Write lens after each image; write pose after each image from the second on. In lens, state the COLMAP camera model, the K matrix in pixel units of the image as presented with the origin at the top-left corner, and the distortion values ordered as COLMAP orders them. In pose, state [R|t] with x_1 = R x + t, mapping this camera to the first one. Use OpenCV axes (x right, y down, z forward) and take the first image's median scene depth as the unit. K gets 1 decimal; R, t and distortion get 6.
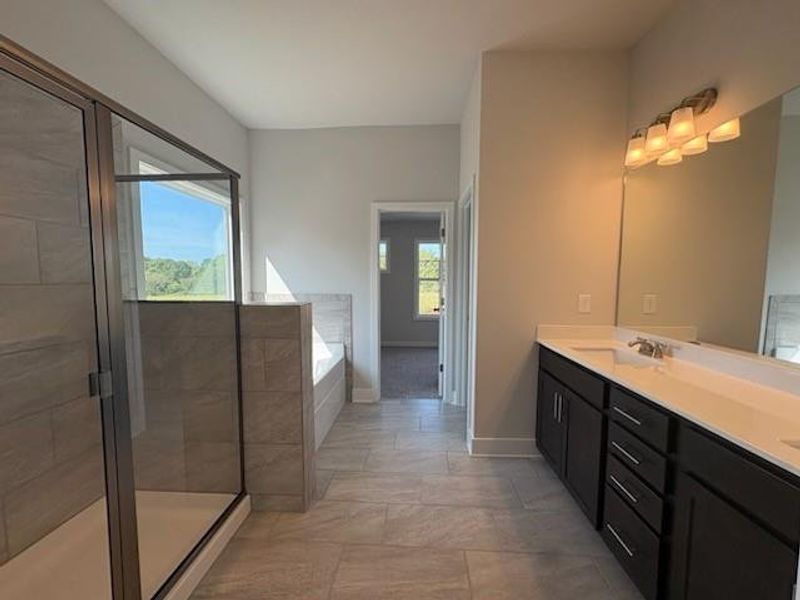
lens RADIAL K [[317.6, 0, 400.0], [0, 317.6, 300.0], [0, 0, 1]] dist [0.001842, -0.000240]
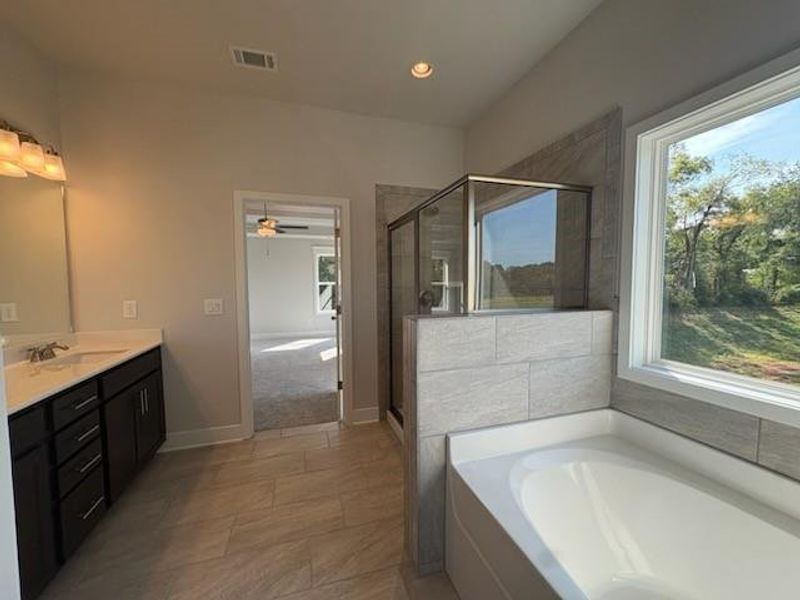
lens RADIAL K [[317.6, 0, 400.0], [0, 317.6, 300.0], [0, 0, 1]] dist [0.001842, -0.000240]
pose [[-0.935934, 0.020632, -0.351570, 0.022332], [-0.022985, 0.992575, 0.119441, -0.148366], [0.351424, 0.119870, -0.928511, 1.996696]]
